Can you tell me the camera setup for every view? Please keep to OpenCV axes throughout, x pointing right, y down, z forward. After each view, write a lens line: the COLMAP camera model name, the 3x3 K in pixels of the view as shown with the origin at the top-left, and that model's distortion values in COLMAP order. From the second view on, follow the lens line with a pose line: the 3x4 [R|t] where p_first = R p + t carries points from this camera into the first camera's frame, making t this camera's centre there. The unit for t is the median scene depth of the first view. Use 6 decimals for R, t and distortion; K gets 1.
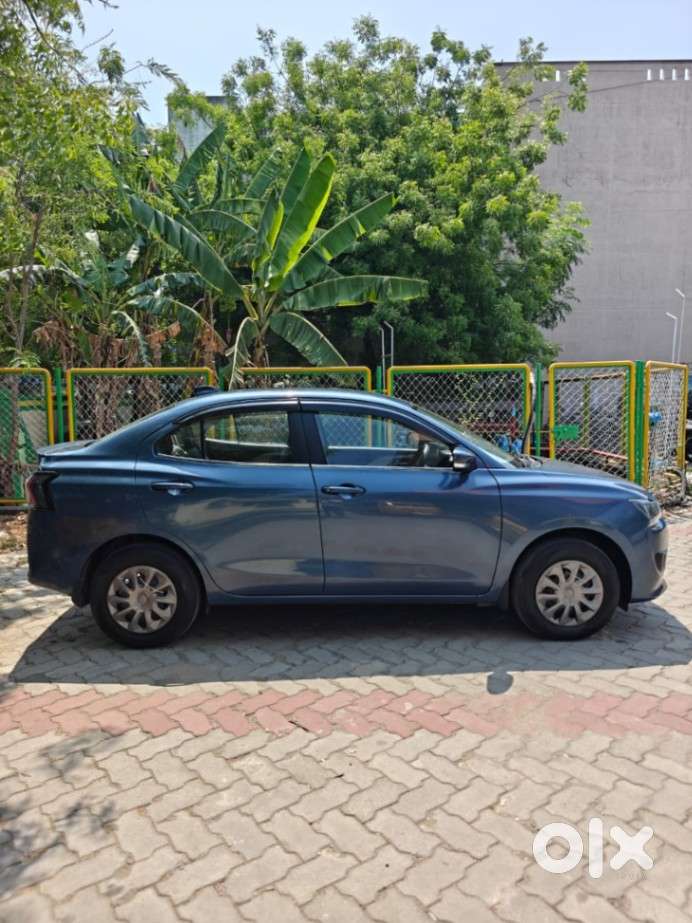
lens RADIAL K [[632.6, 0, 344.7], [0, 632.6, 465.8], [0, 0, 1]] dist [0.041473, -0.053730]
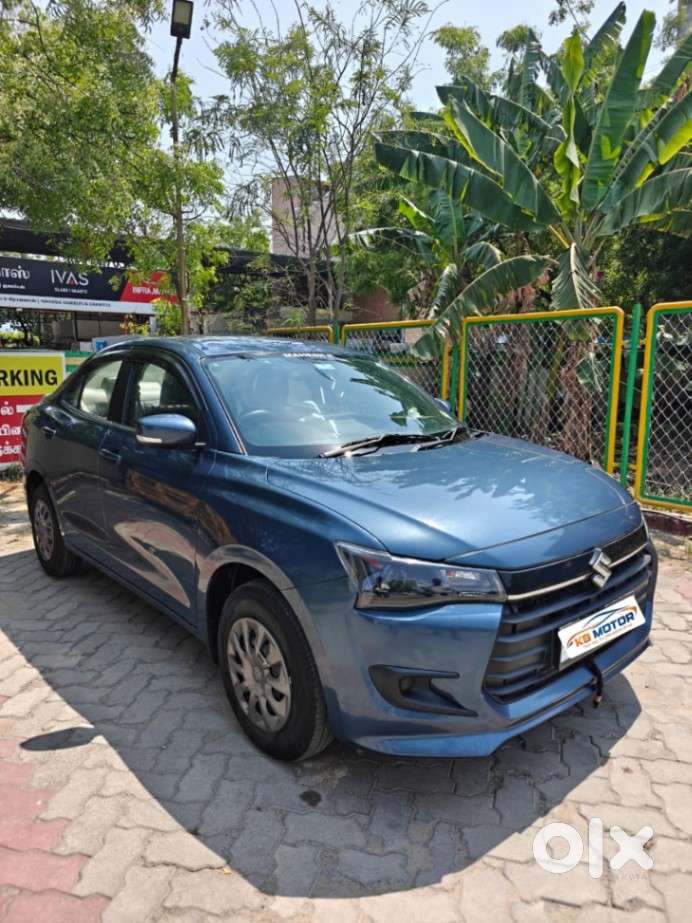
lens RADIAL K [[632.6, 0, 349.3], [0, 632.6, 459.2], [0, 0, 1]] dist [0.041473, -0.053730]
pose [[0.634245, 0.127587, -0.762532, 0.676897], [-0.087408, 0.991799, 0.093245, -0.050424], [0.768175, 0.007511, 0.640196, 0.552838]]
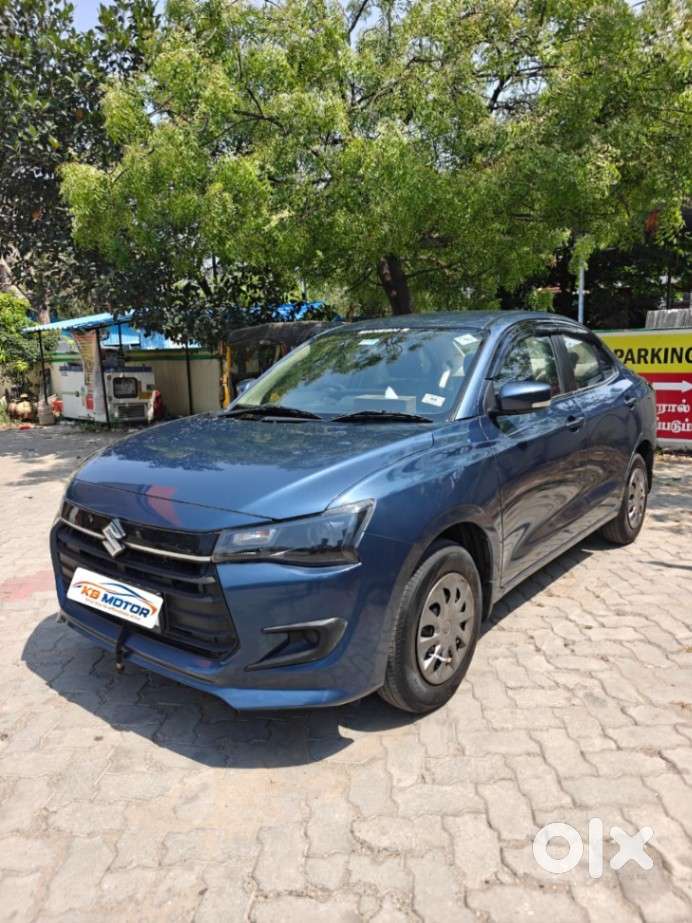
lens RADIAL K [[632.6, 0, 346.9], [0, 632.6, 465.1], [0, 0, 1]] dist [0.041473, -0.053730]
pose [[-0.654965, 0.155809, -0.739421, 0.678090], [-0.049985, 0.967436, 0.248131, -0.125082], [0.754004, 0.199477, -0.625849, 1.411514]]
